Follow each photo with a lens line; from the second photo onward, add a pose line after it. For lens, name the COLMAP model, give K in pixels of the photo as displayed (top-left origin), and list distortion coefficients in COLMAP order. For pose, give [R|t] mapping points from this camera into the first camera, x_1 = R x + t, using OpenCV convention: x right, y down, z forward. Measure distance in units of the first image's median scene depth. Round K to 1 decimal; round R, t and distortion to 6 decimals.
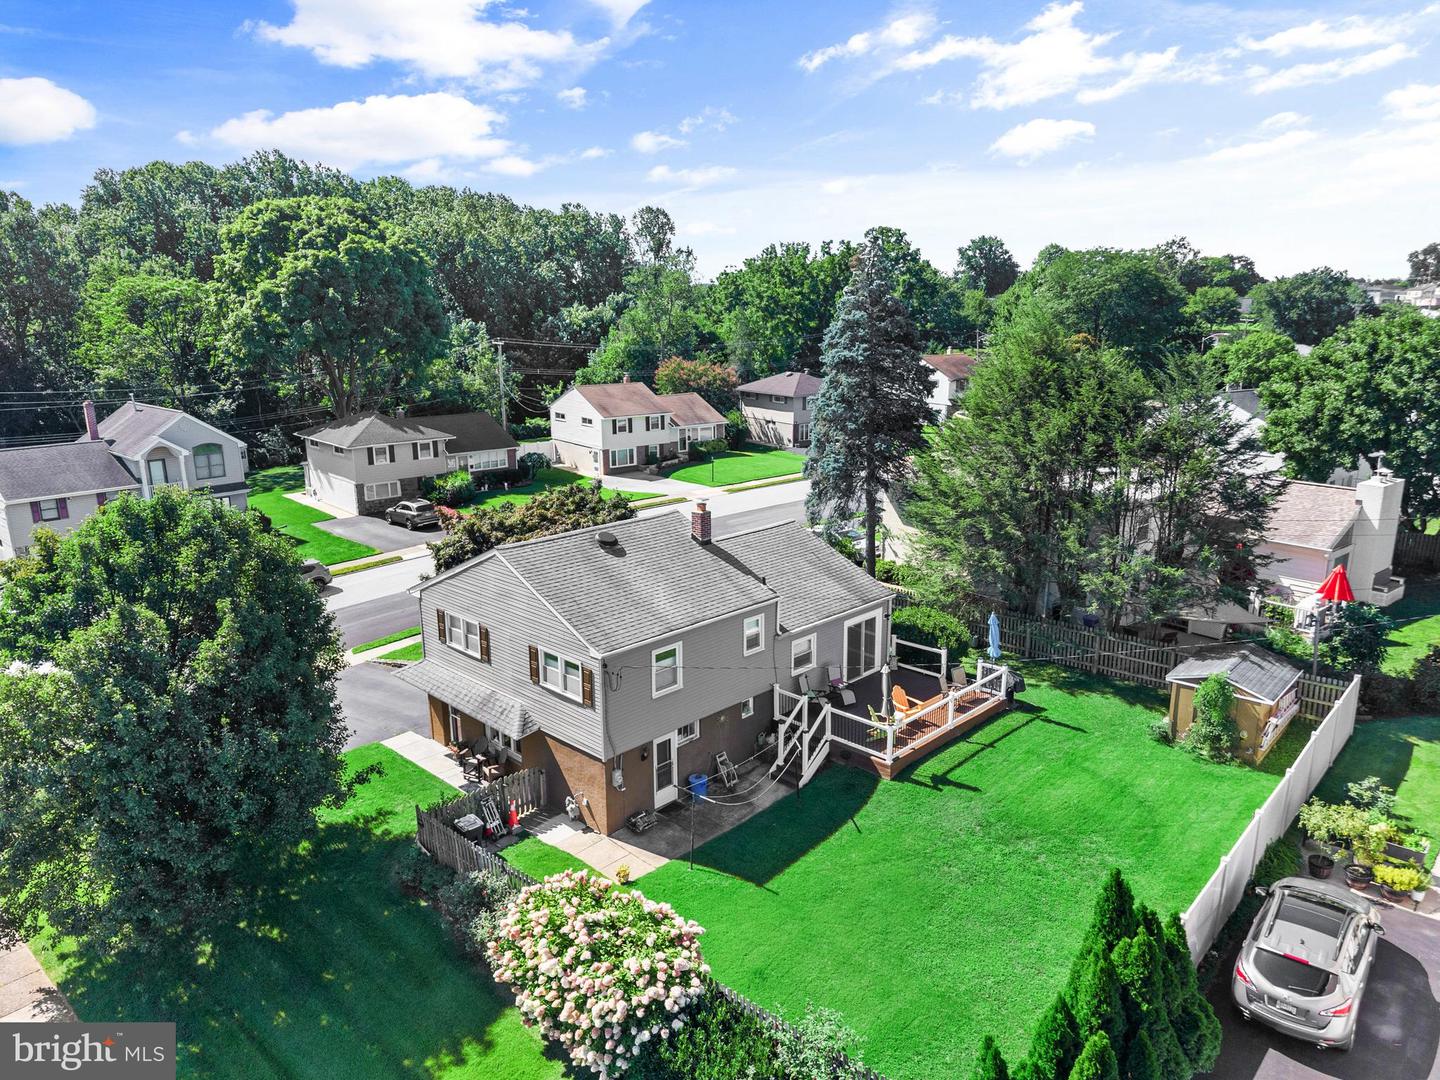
lens RADIAL K [[943.5, 0, 720.0], [0, 943.5, 540.0], [0, 0, 1]] dist [0.011660, -0.002090]
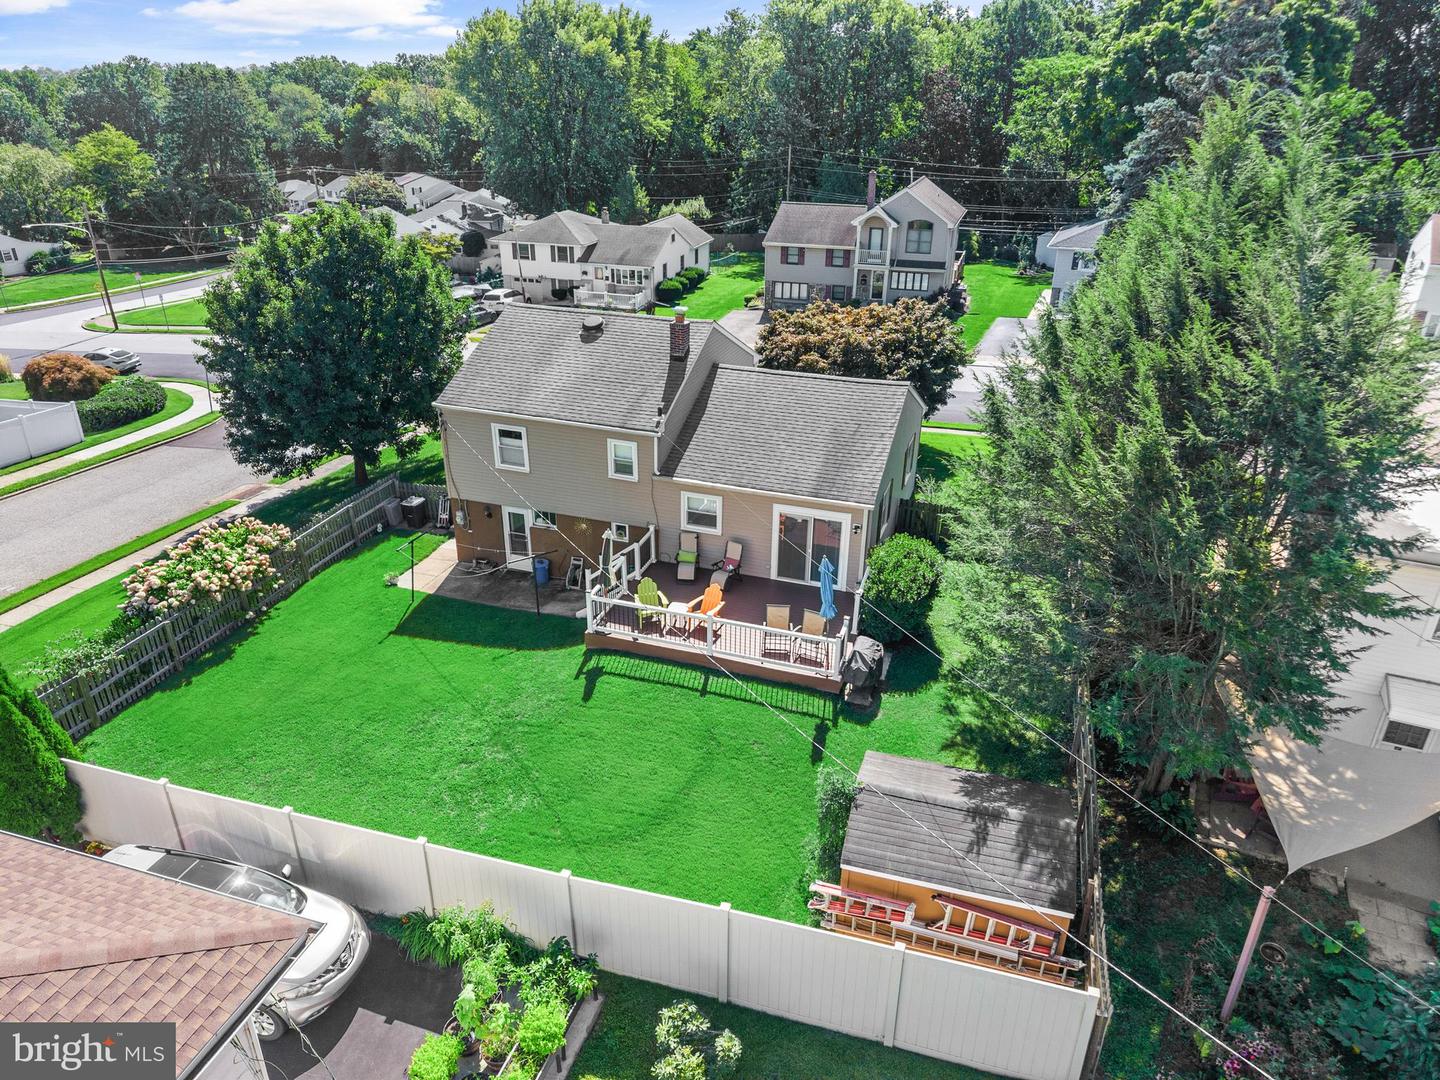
lens RADIAL K [[943.5, 0, 720.0], [0, 943.5, 540.0], [0, 0, 1]] dist [0.011660, -0.002090]
pose [[0.460019, 0.399818, -0.792797, 0.859408], [-0.233510, 0.915927, 0.326420, -0.155683], [0.856653, 0.034967, 0.514706, 0.604056]]
